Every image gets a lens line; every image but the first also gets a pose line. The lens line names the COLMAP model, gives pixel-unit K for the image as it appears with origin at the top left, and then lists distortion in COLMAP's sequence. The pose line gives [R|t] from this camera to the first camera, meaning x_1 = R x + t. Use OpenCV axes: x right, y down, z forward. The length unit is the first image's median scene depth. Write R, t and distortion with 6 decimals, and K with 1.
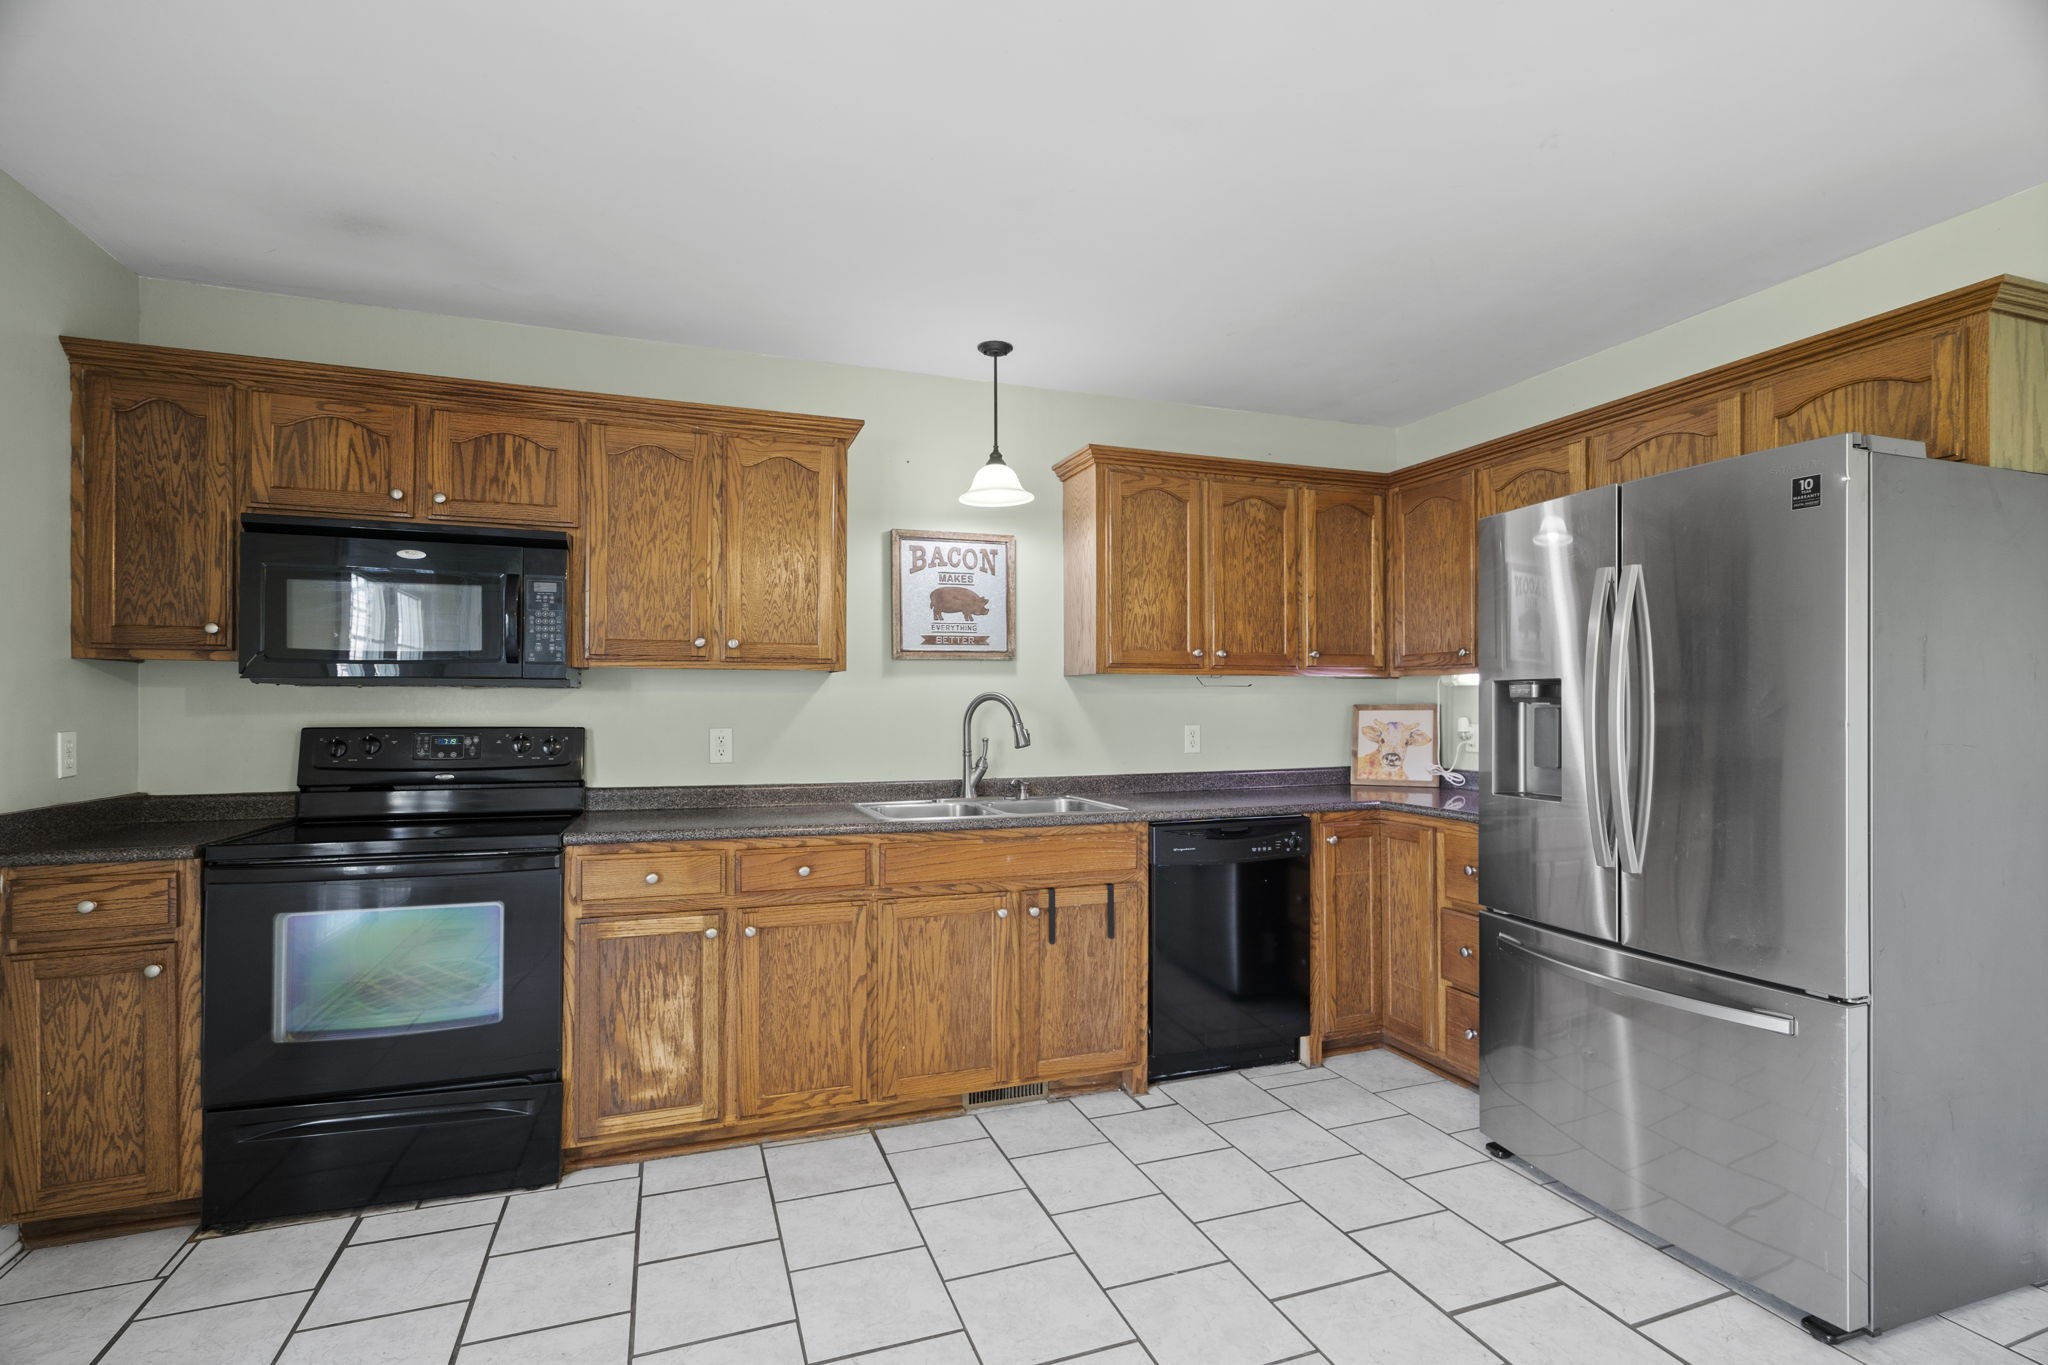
lens RADIAL K [[949.0, 0, 1027.9], [0, 949.0, 706.3], [0, 0, 1]] dist [-0.001162, 0.000533]
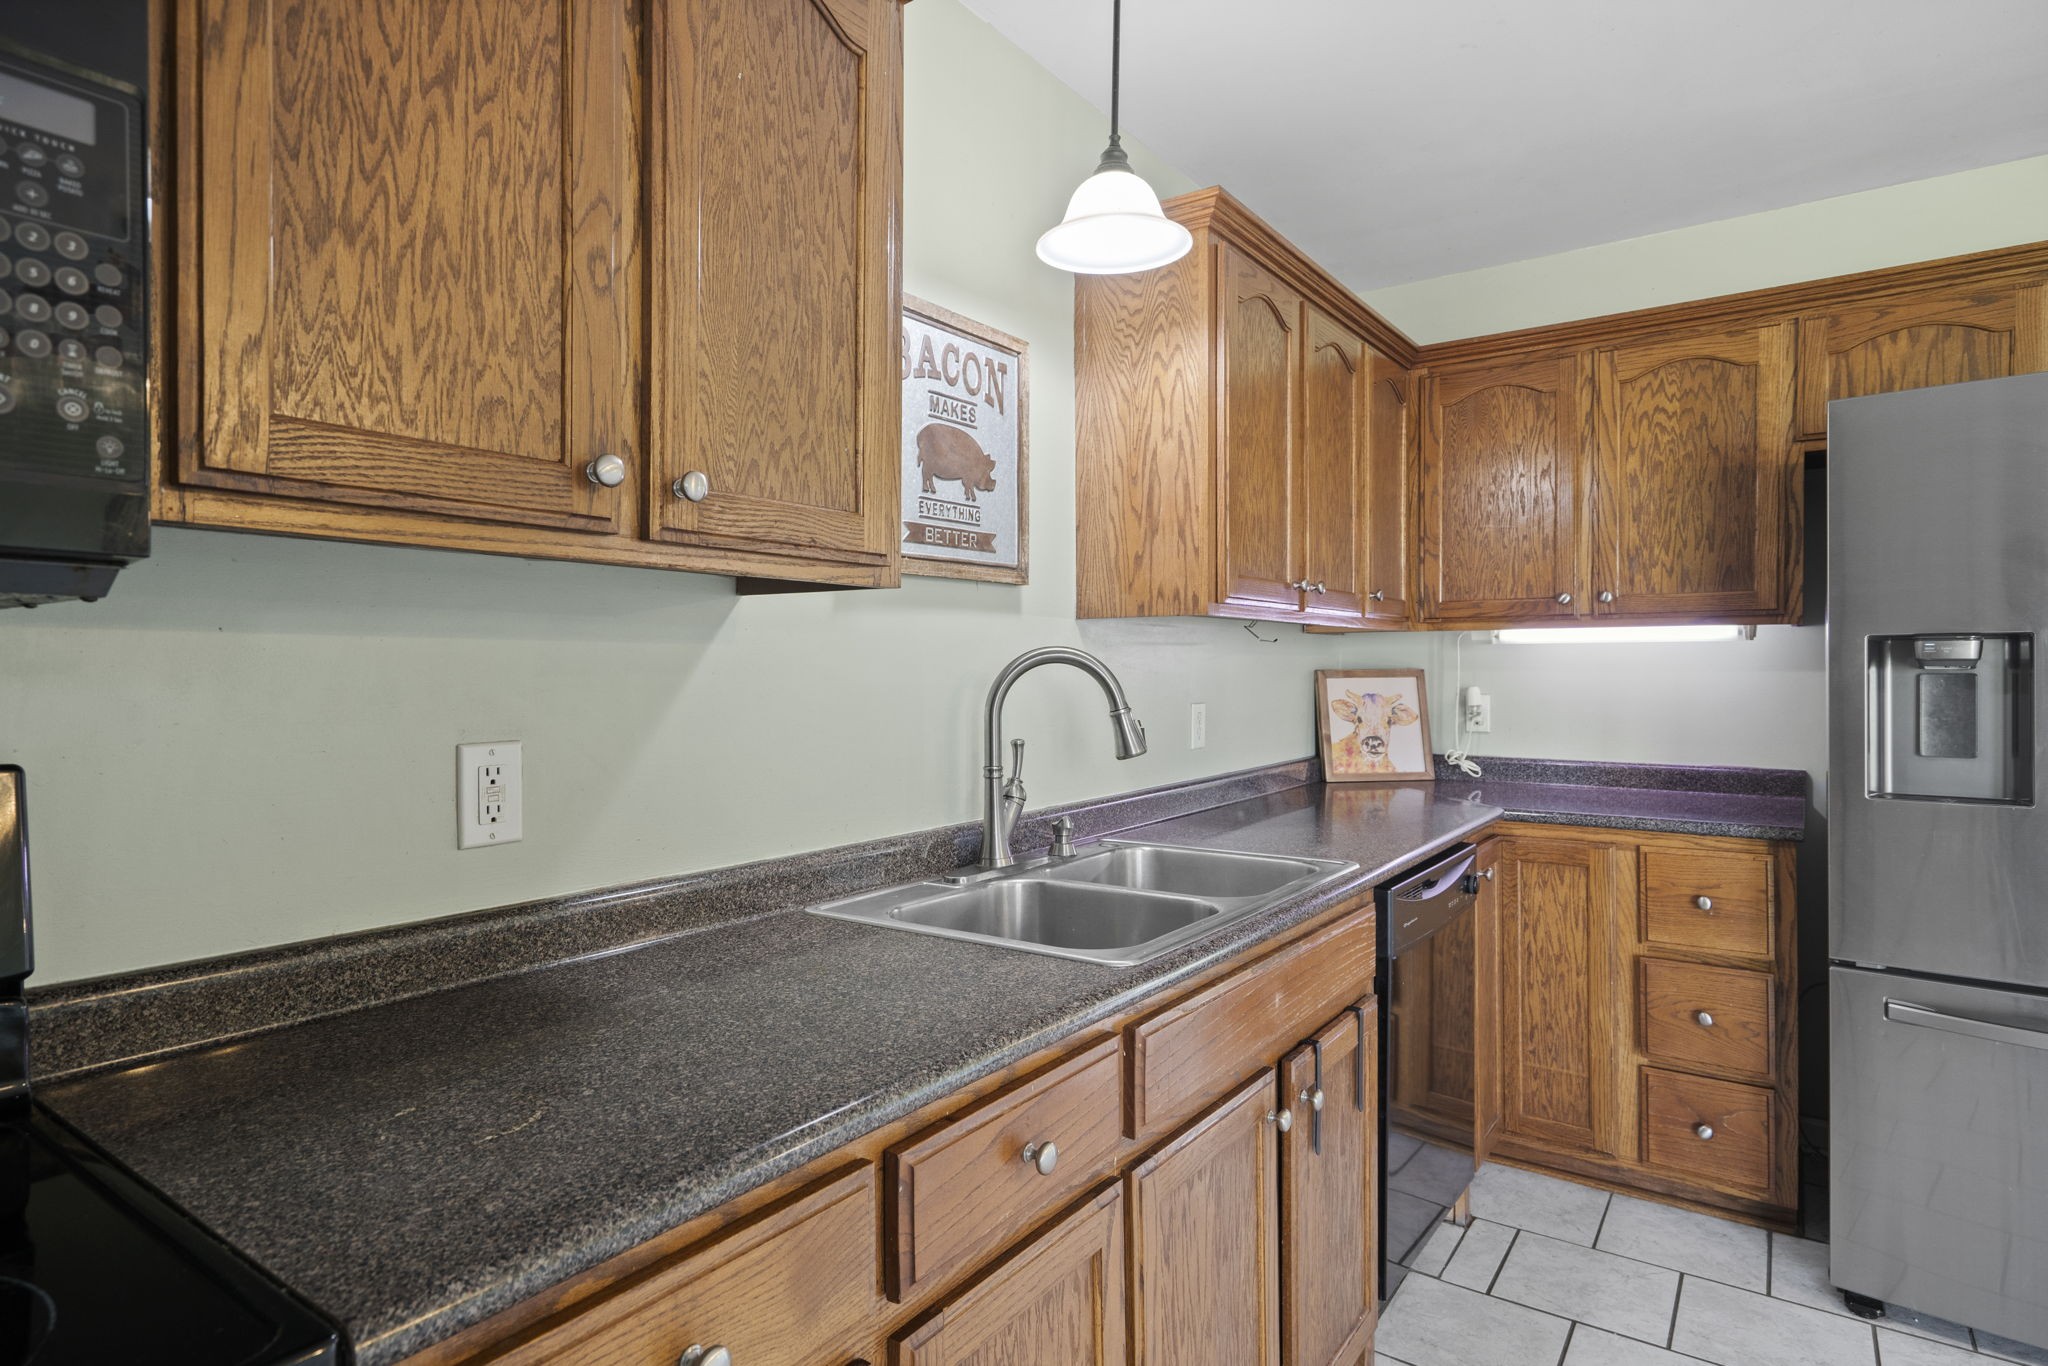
lens RADIAL K [[1086.6, 0, 1023.3], [0, 1086.6, 673.8], [0, 0, 1]] dist [-0.000370, -0.000161]
pose [[0.825727, -0.005633, 0.564041, -0.409626], [0.005890, 0.999982, 0.001364, -0.001952], [-0.564039, 0.002196, 0.825745, 0.605330]]
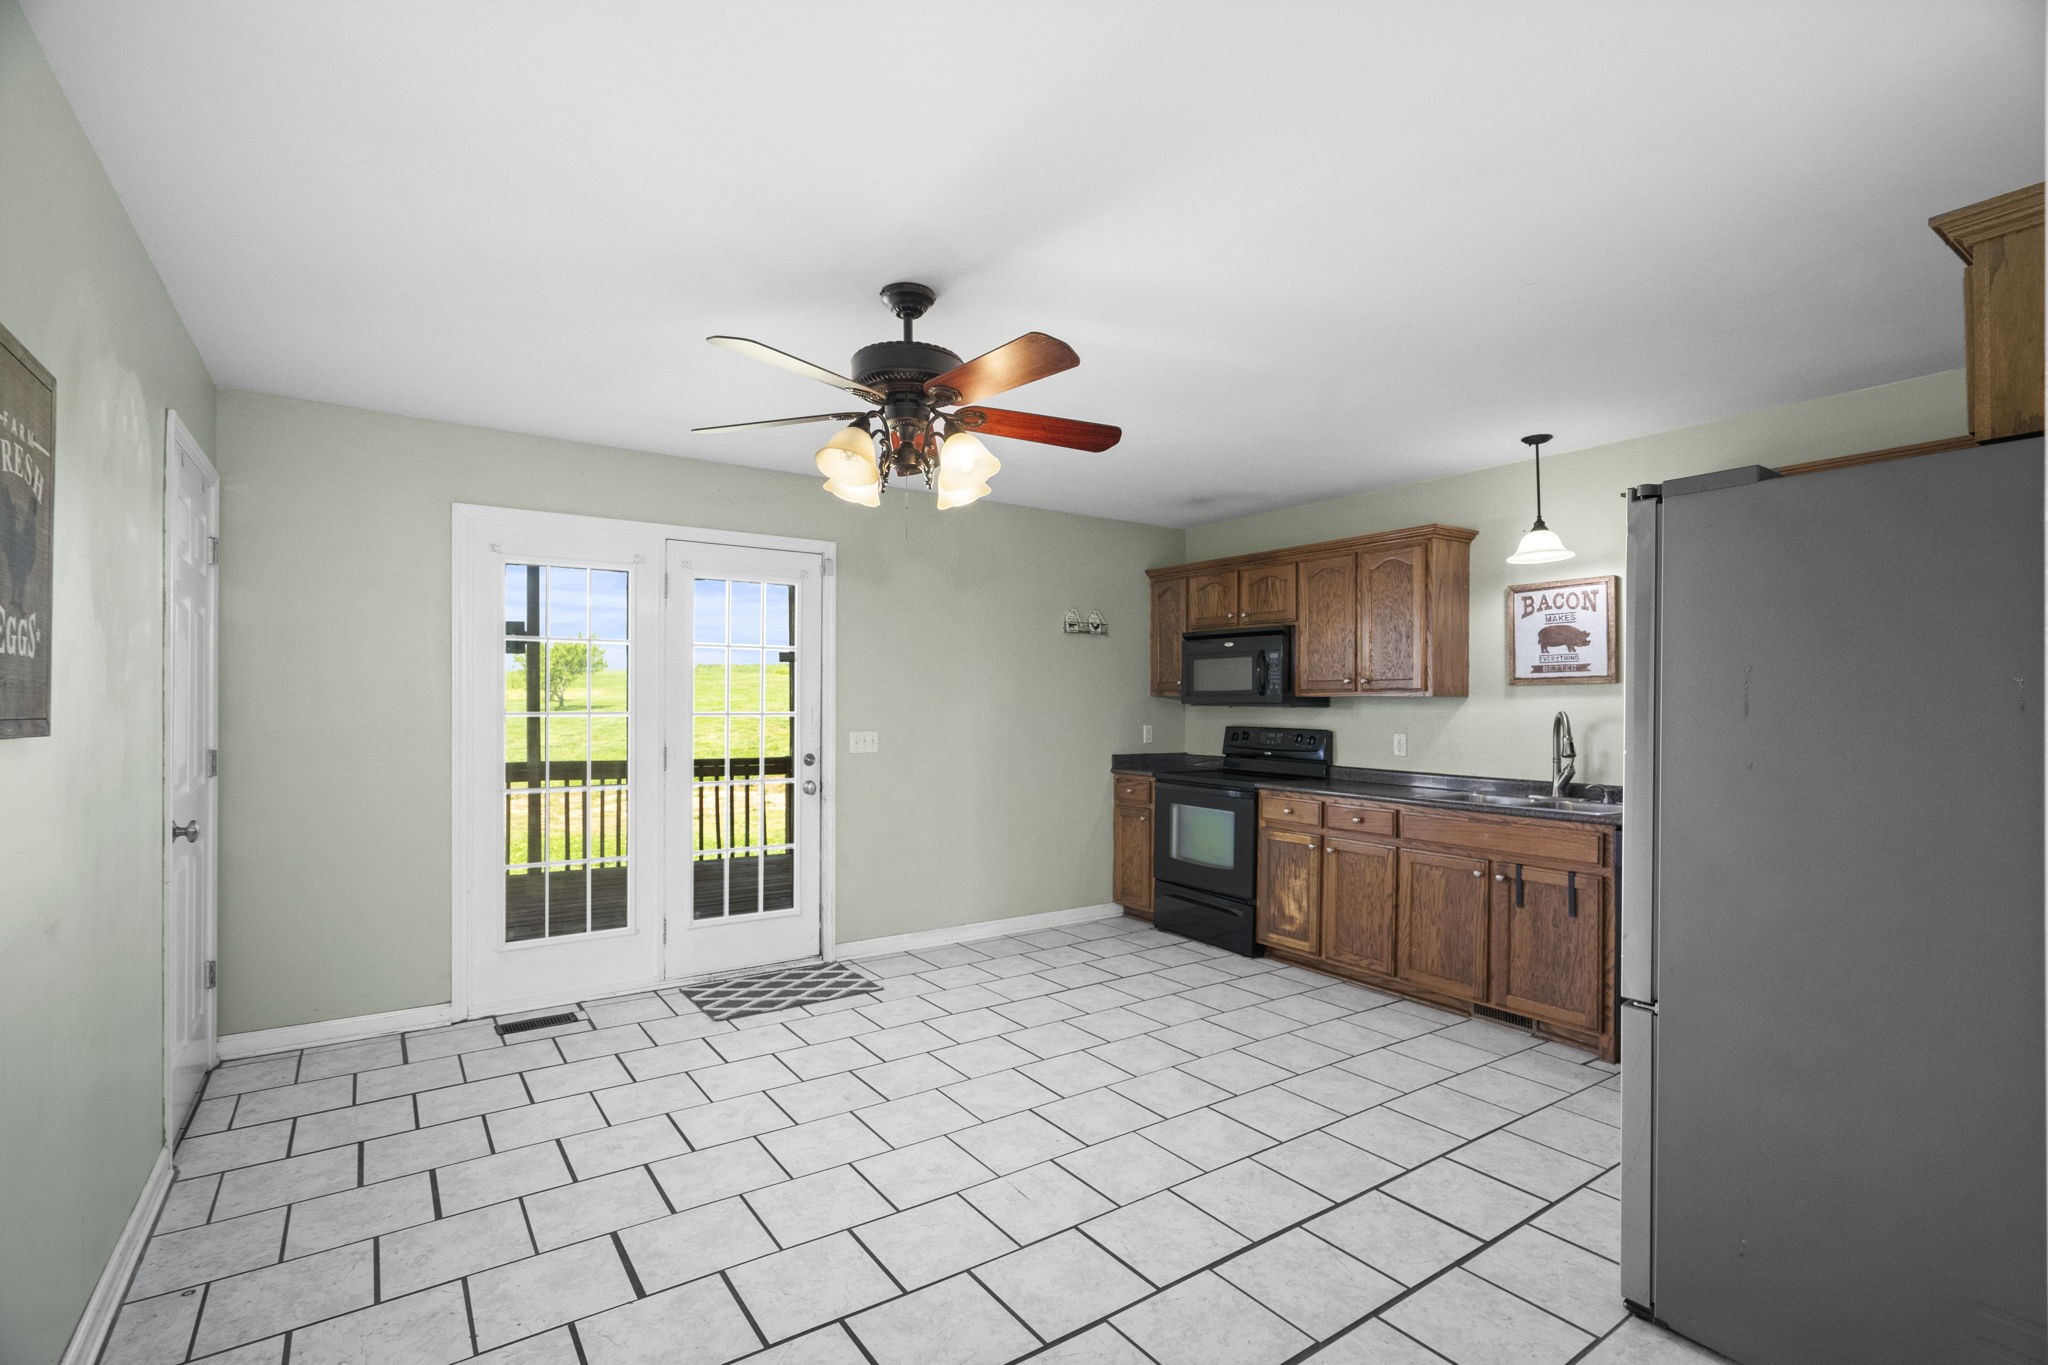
lens RADIAL K [[949.0, 0, 1027.9], [0, 949.0, 706.3], [0, 0, 1]] dist [-0.001162, 0.000533]
pose [[0.265078, 0.002655, -0.964223, 1.063052], [-0.010997, 0.999939, -0.000270, -0.014487], [0.964164, 0.010676, 0.265092, 0.013394]]
